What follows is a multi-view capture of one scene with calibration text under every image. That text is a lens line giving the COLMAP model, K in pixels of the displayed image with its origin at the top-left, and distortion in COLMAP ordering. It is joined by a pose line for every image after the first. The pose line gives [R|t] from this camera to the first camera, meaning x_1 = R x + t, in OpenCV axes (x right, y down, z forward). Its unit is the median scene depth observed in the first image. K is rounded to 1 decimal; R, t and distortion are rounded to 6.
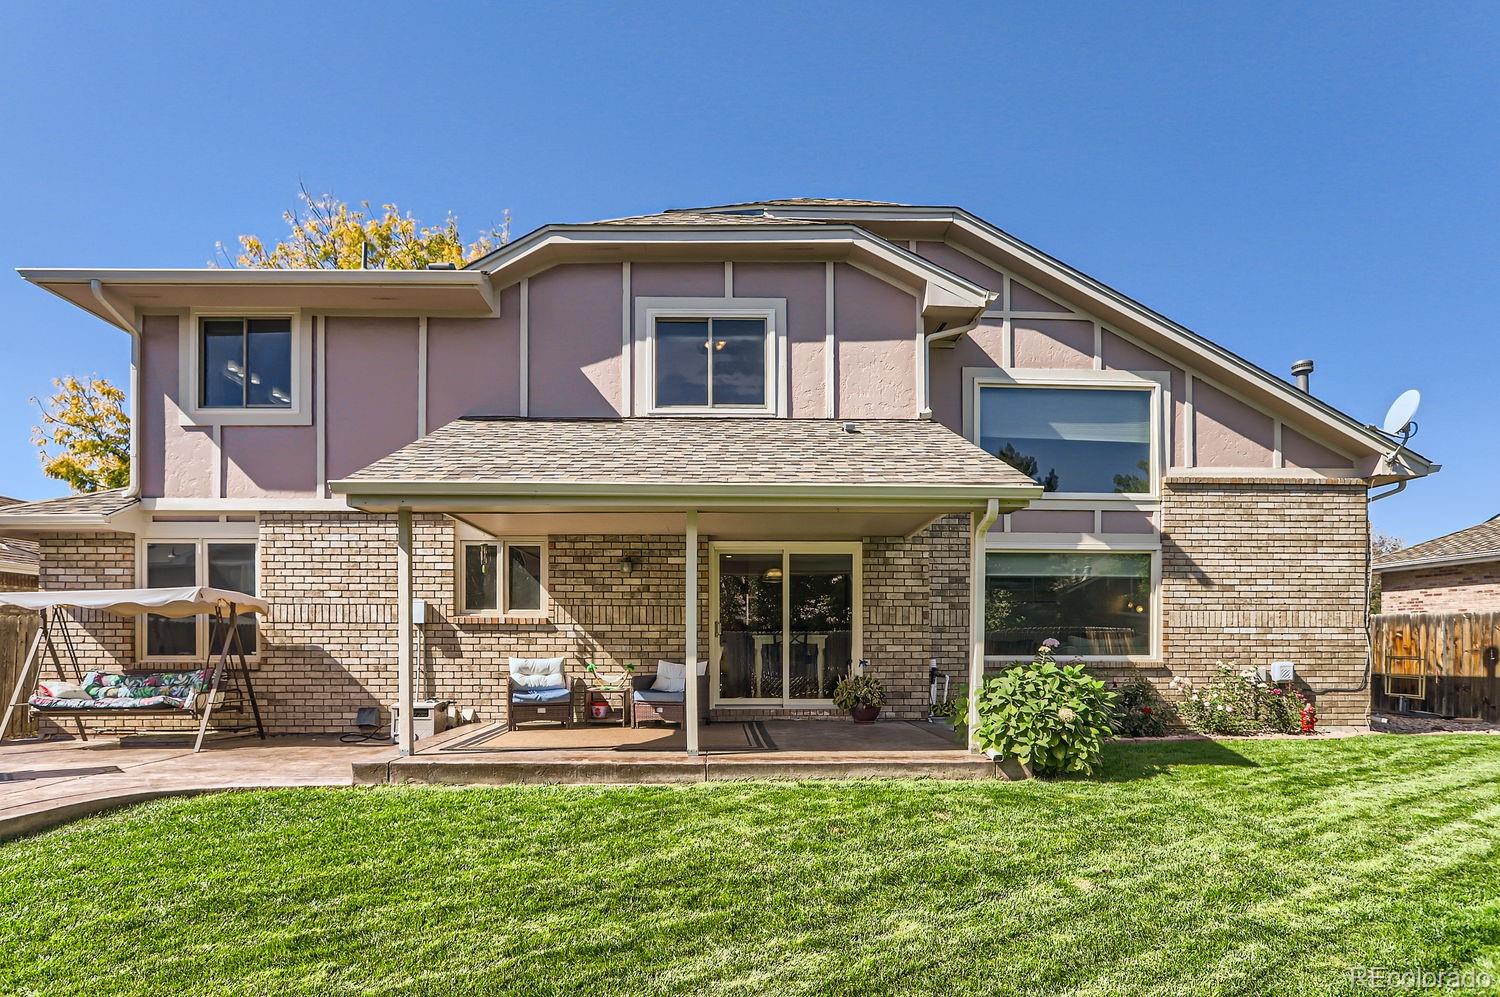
lens RADIAL K [[724.4, 0, 738.3], [0, 724.4, 573.0], [0, 0, 1]] dist [-0.027816, 0.017128]
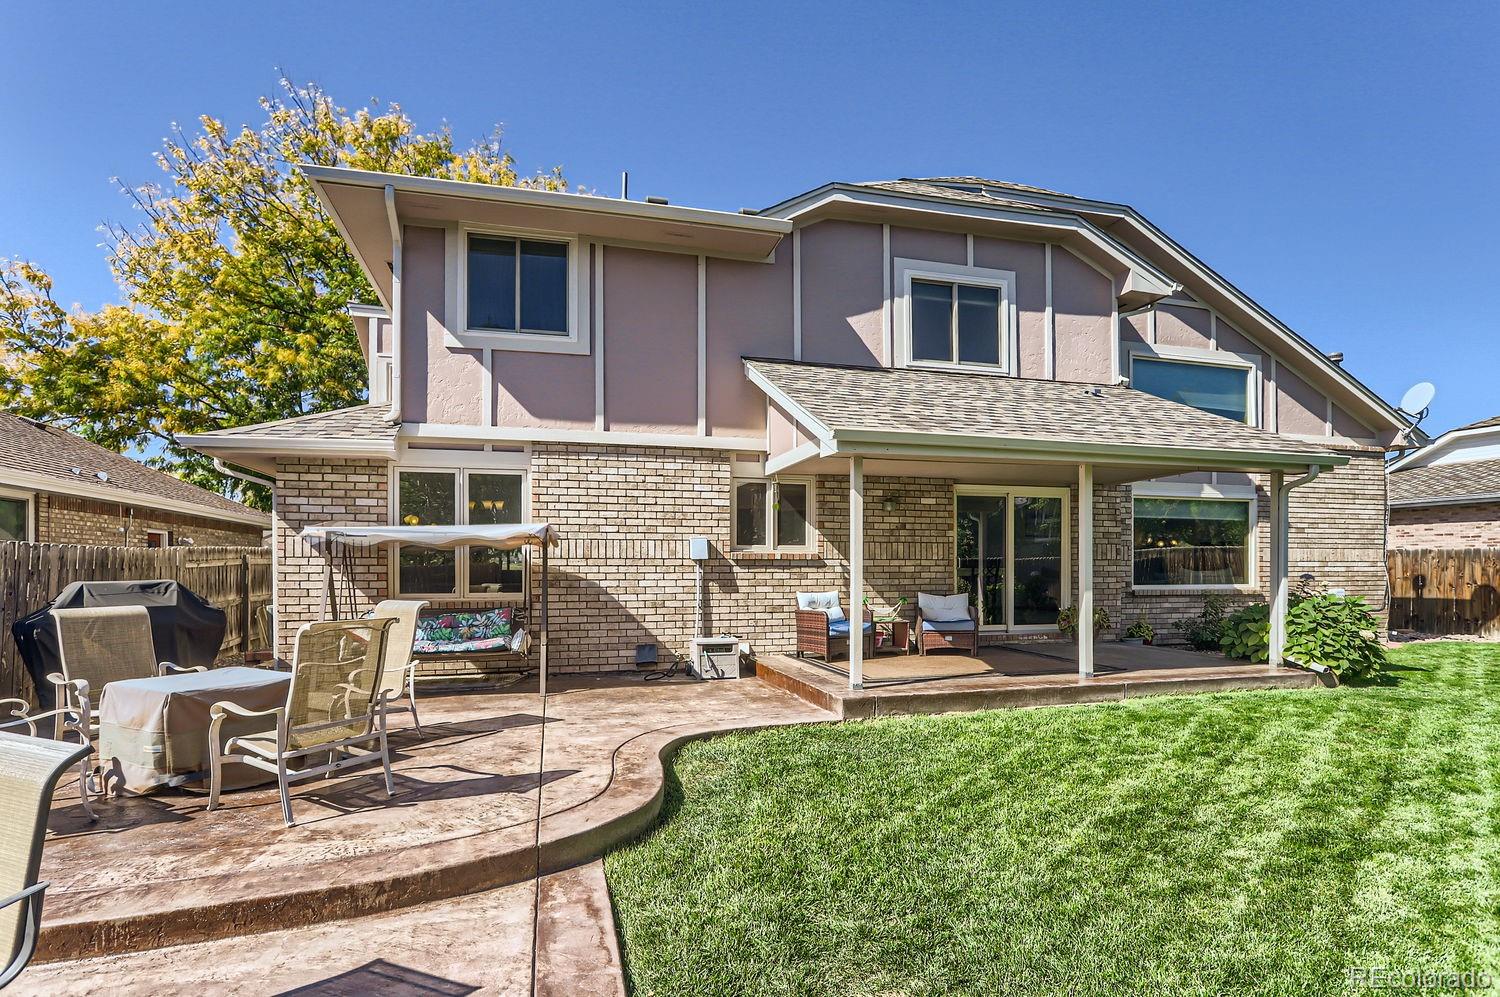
lens RADIAL K [[724.4, 0, 691.1], [0, 724.4, 487.9], [0, 0, 1]] dist [-0.027816, 0.017128]
pose [[0.974170, 0.022533, 0.224687, -0.676902], [-0.019979, 0.999707, -0.013634, -0.015471], [-0.224929, 0.008793, 0.974336, 0.015899]]
